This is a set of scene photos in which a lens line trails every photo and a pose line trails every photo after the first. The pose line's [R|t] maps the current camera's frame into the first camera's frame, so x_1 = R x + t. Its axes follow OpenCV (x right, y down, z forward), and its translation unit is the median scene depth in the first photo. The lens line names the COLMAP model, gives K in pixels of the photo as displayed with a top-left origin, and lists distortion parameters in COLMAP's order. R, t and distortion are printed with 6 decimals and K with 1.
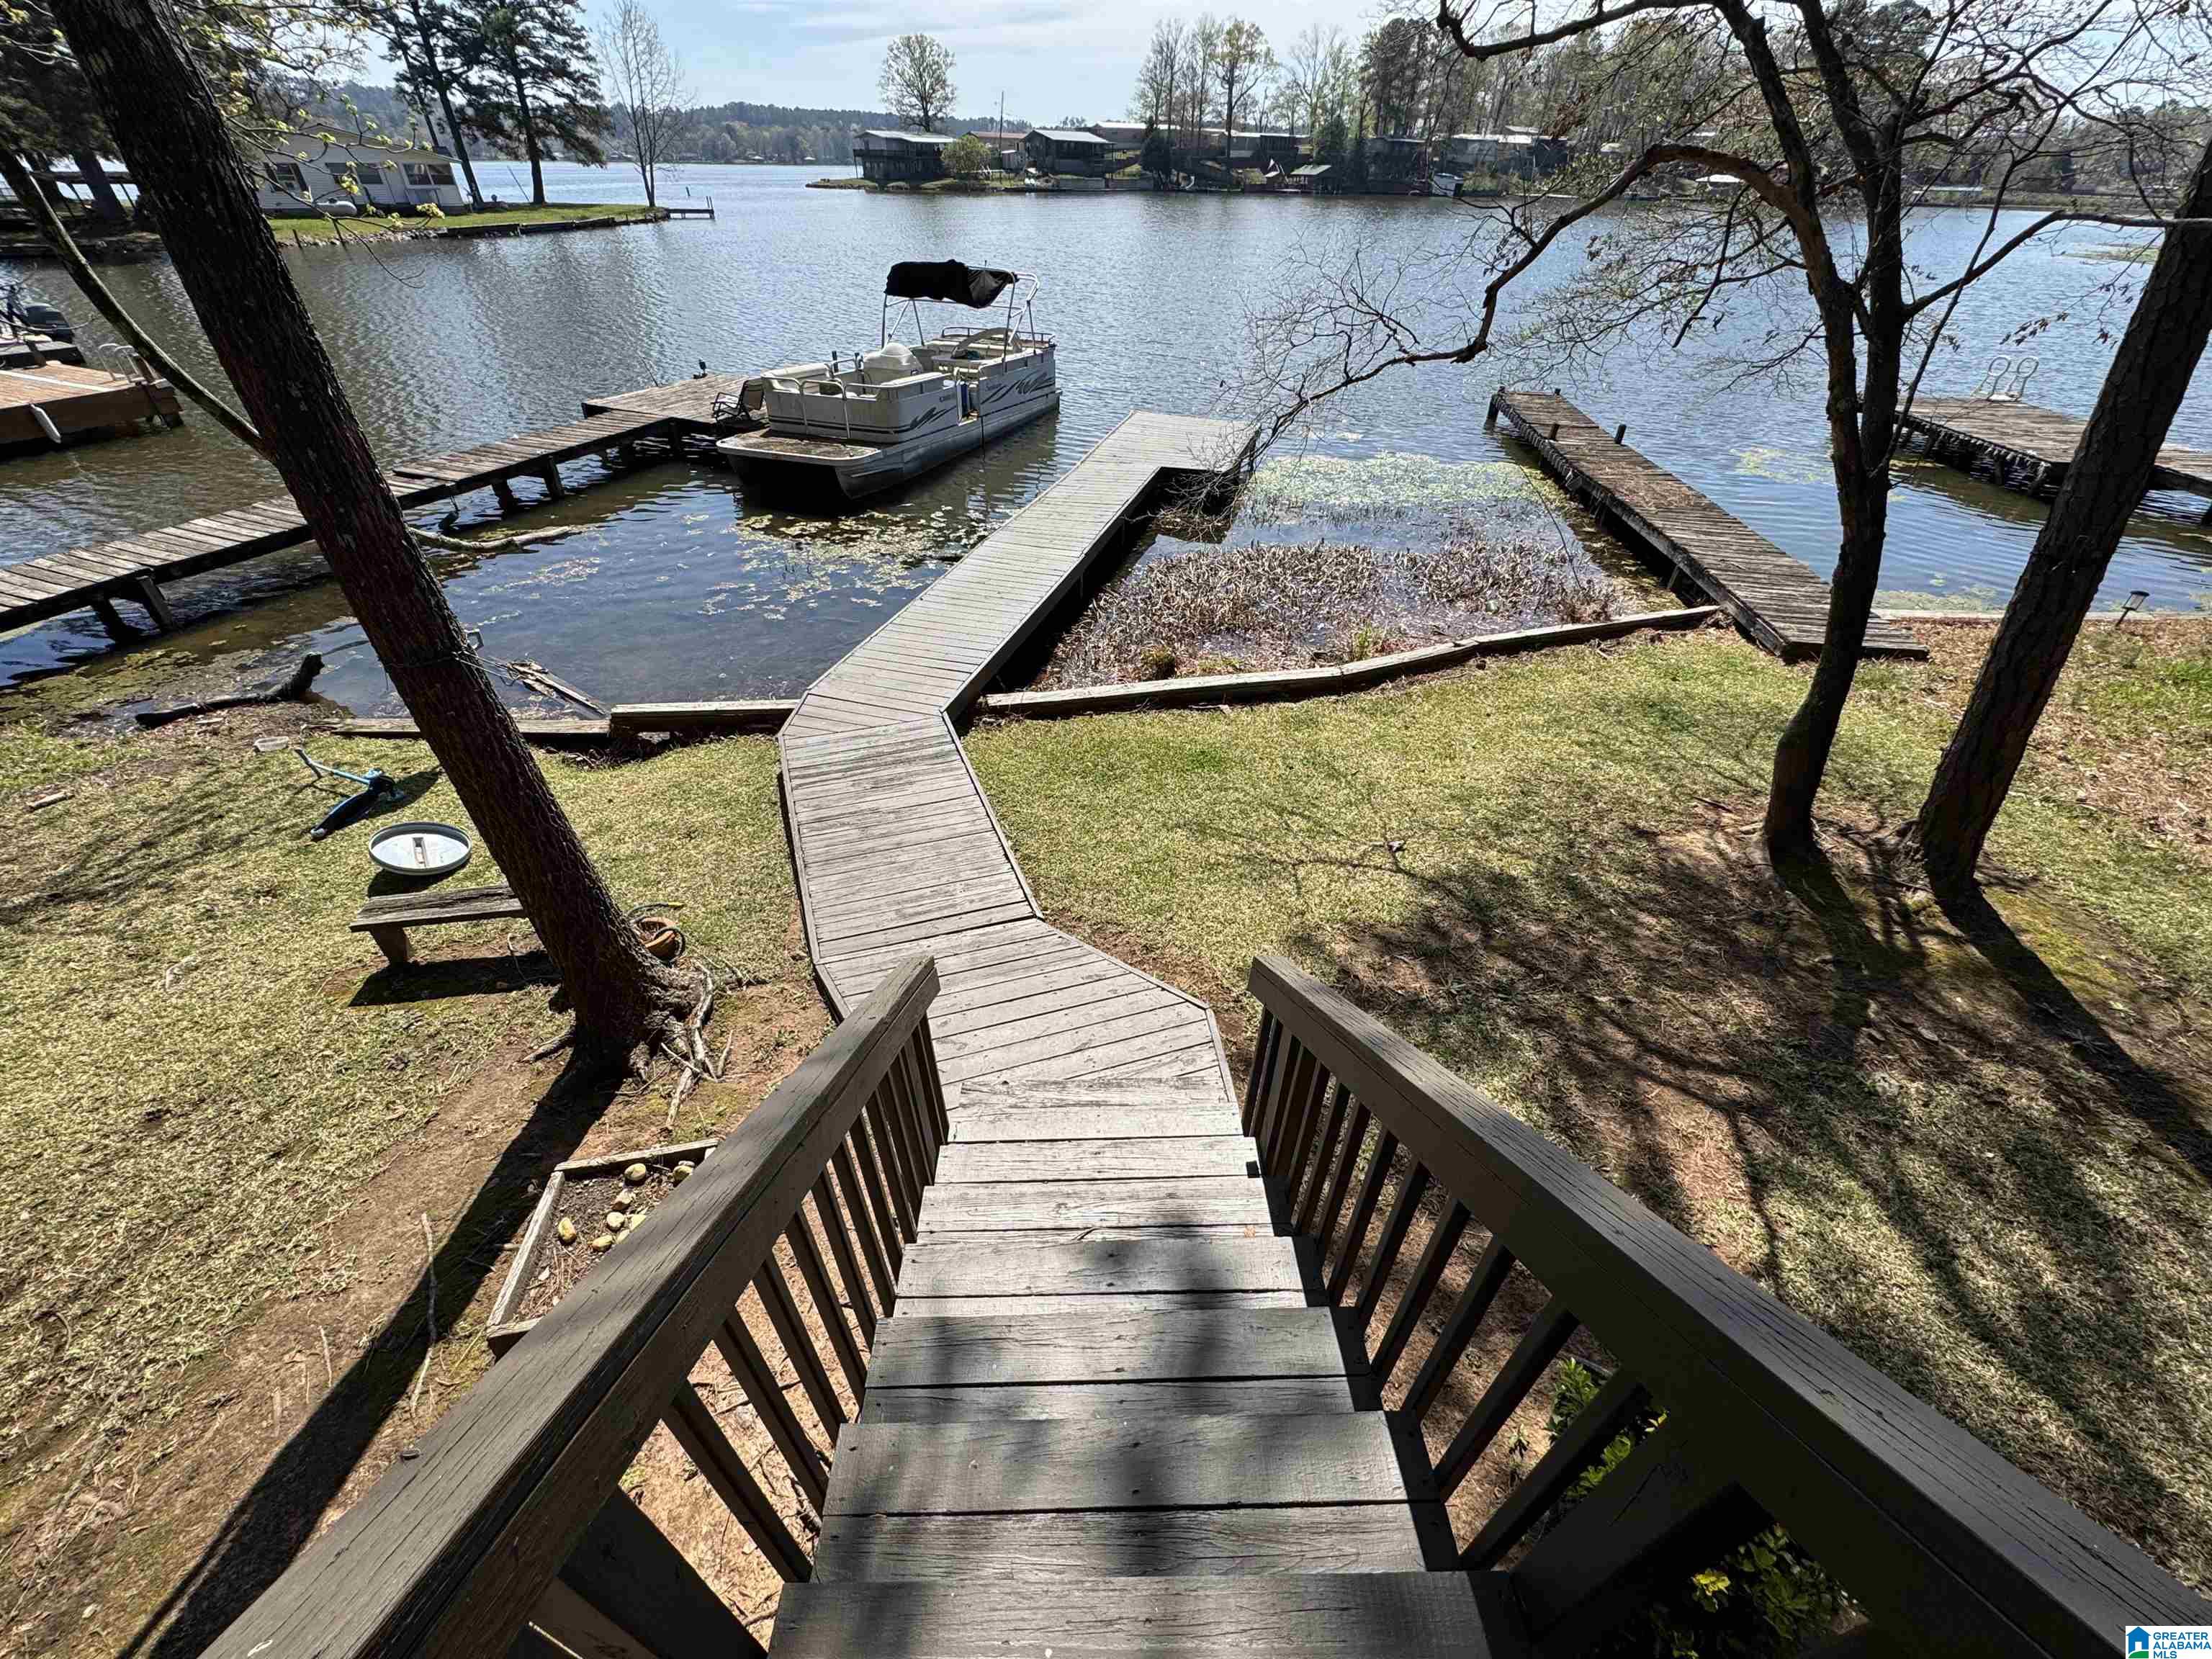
lens RADIAL K [[885.7, 0, 1106.0], [0, 885.7, 829.5], [0, 0, 1]] dist [-0.001876, 0.000258]
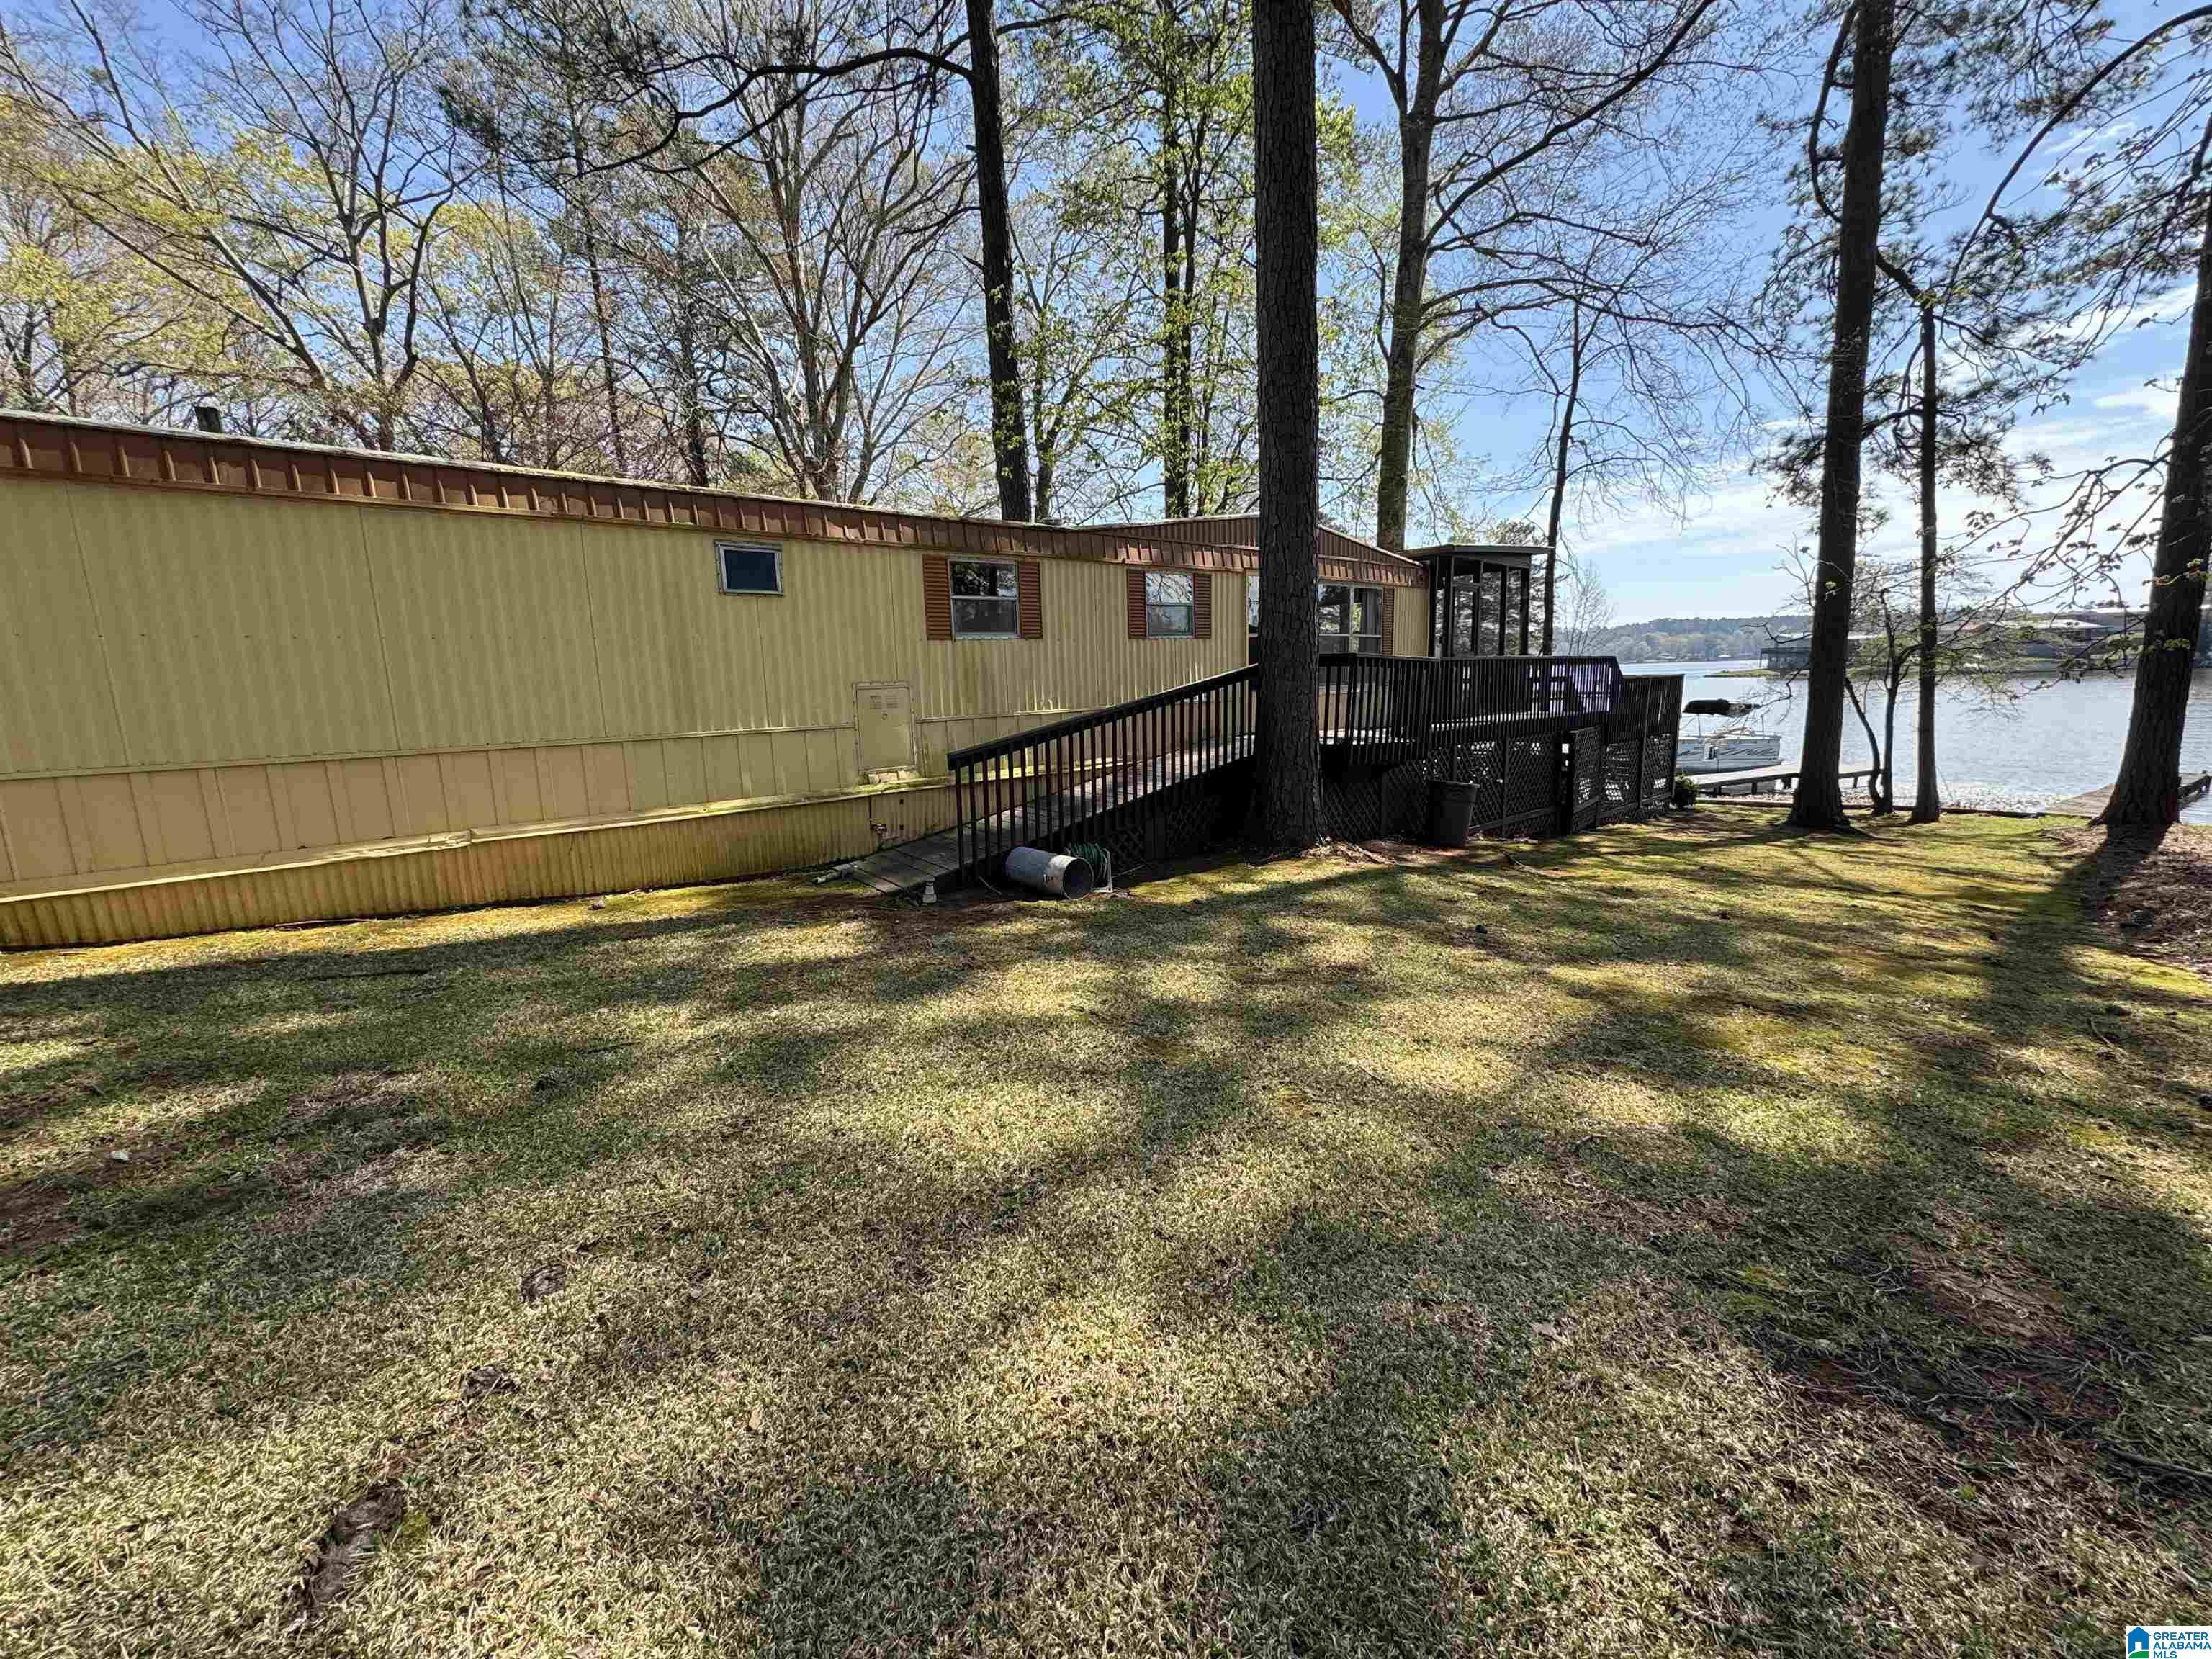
lens RADIAL K [[885.7, 0, 1106.0], [0, 885.7, 829.5], [0, 0, 1]] dist [-0.001876, 0.000258]
pose [[0.647863, 0.080383, -0.757504, 0.114272], [-0.413270, 0.872441, -0.260874, 0.183708], [0.639908, 0.482064, 0.598442, -0.247537]]
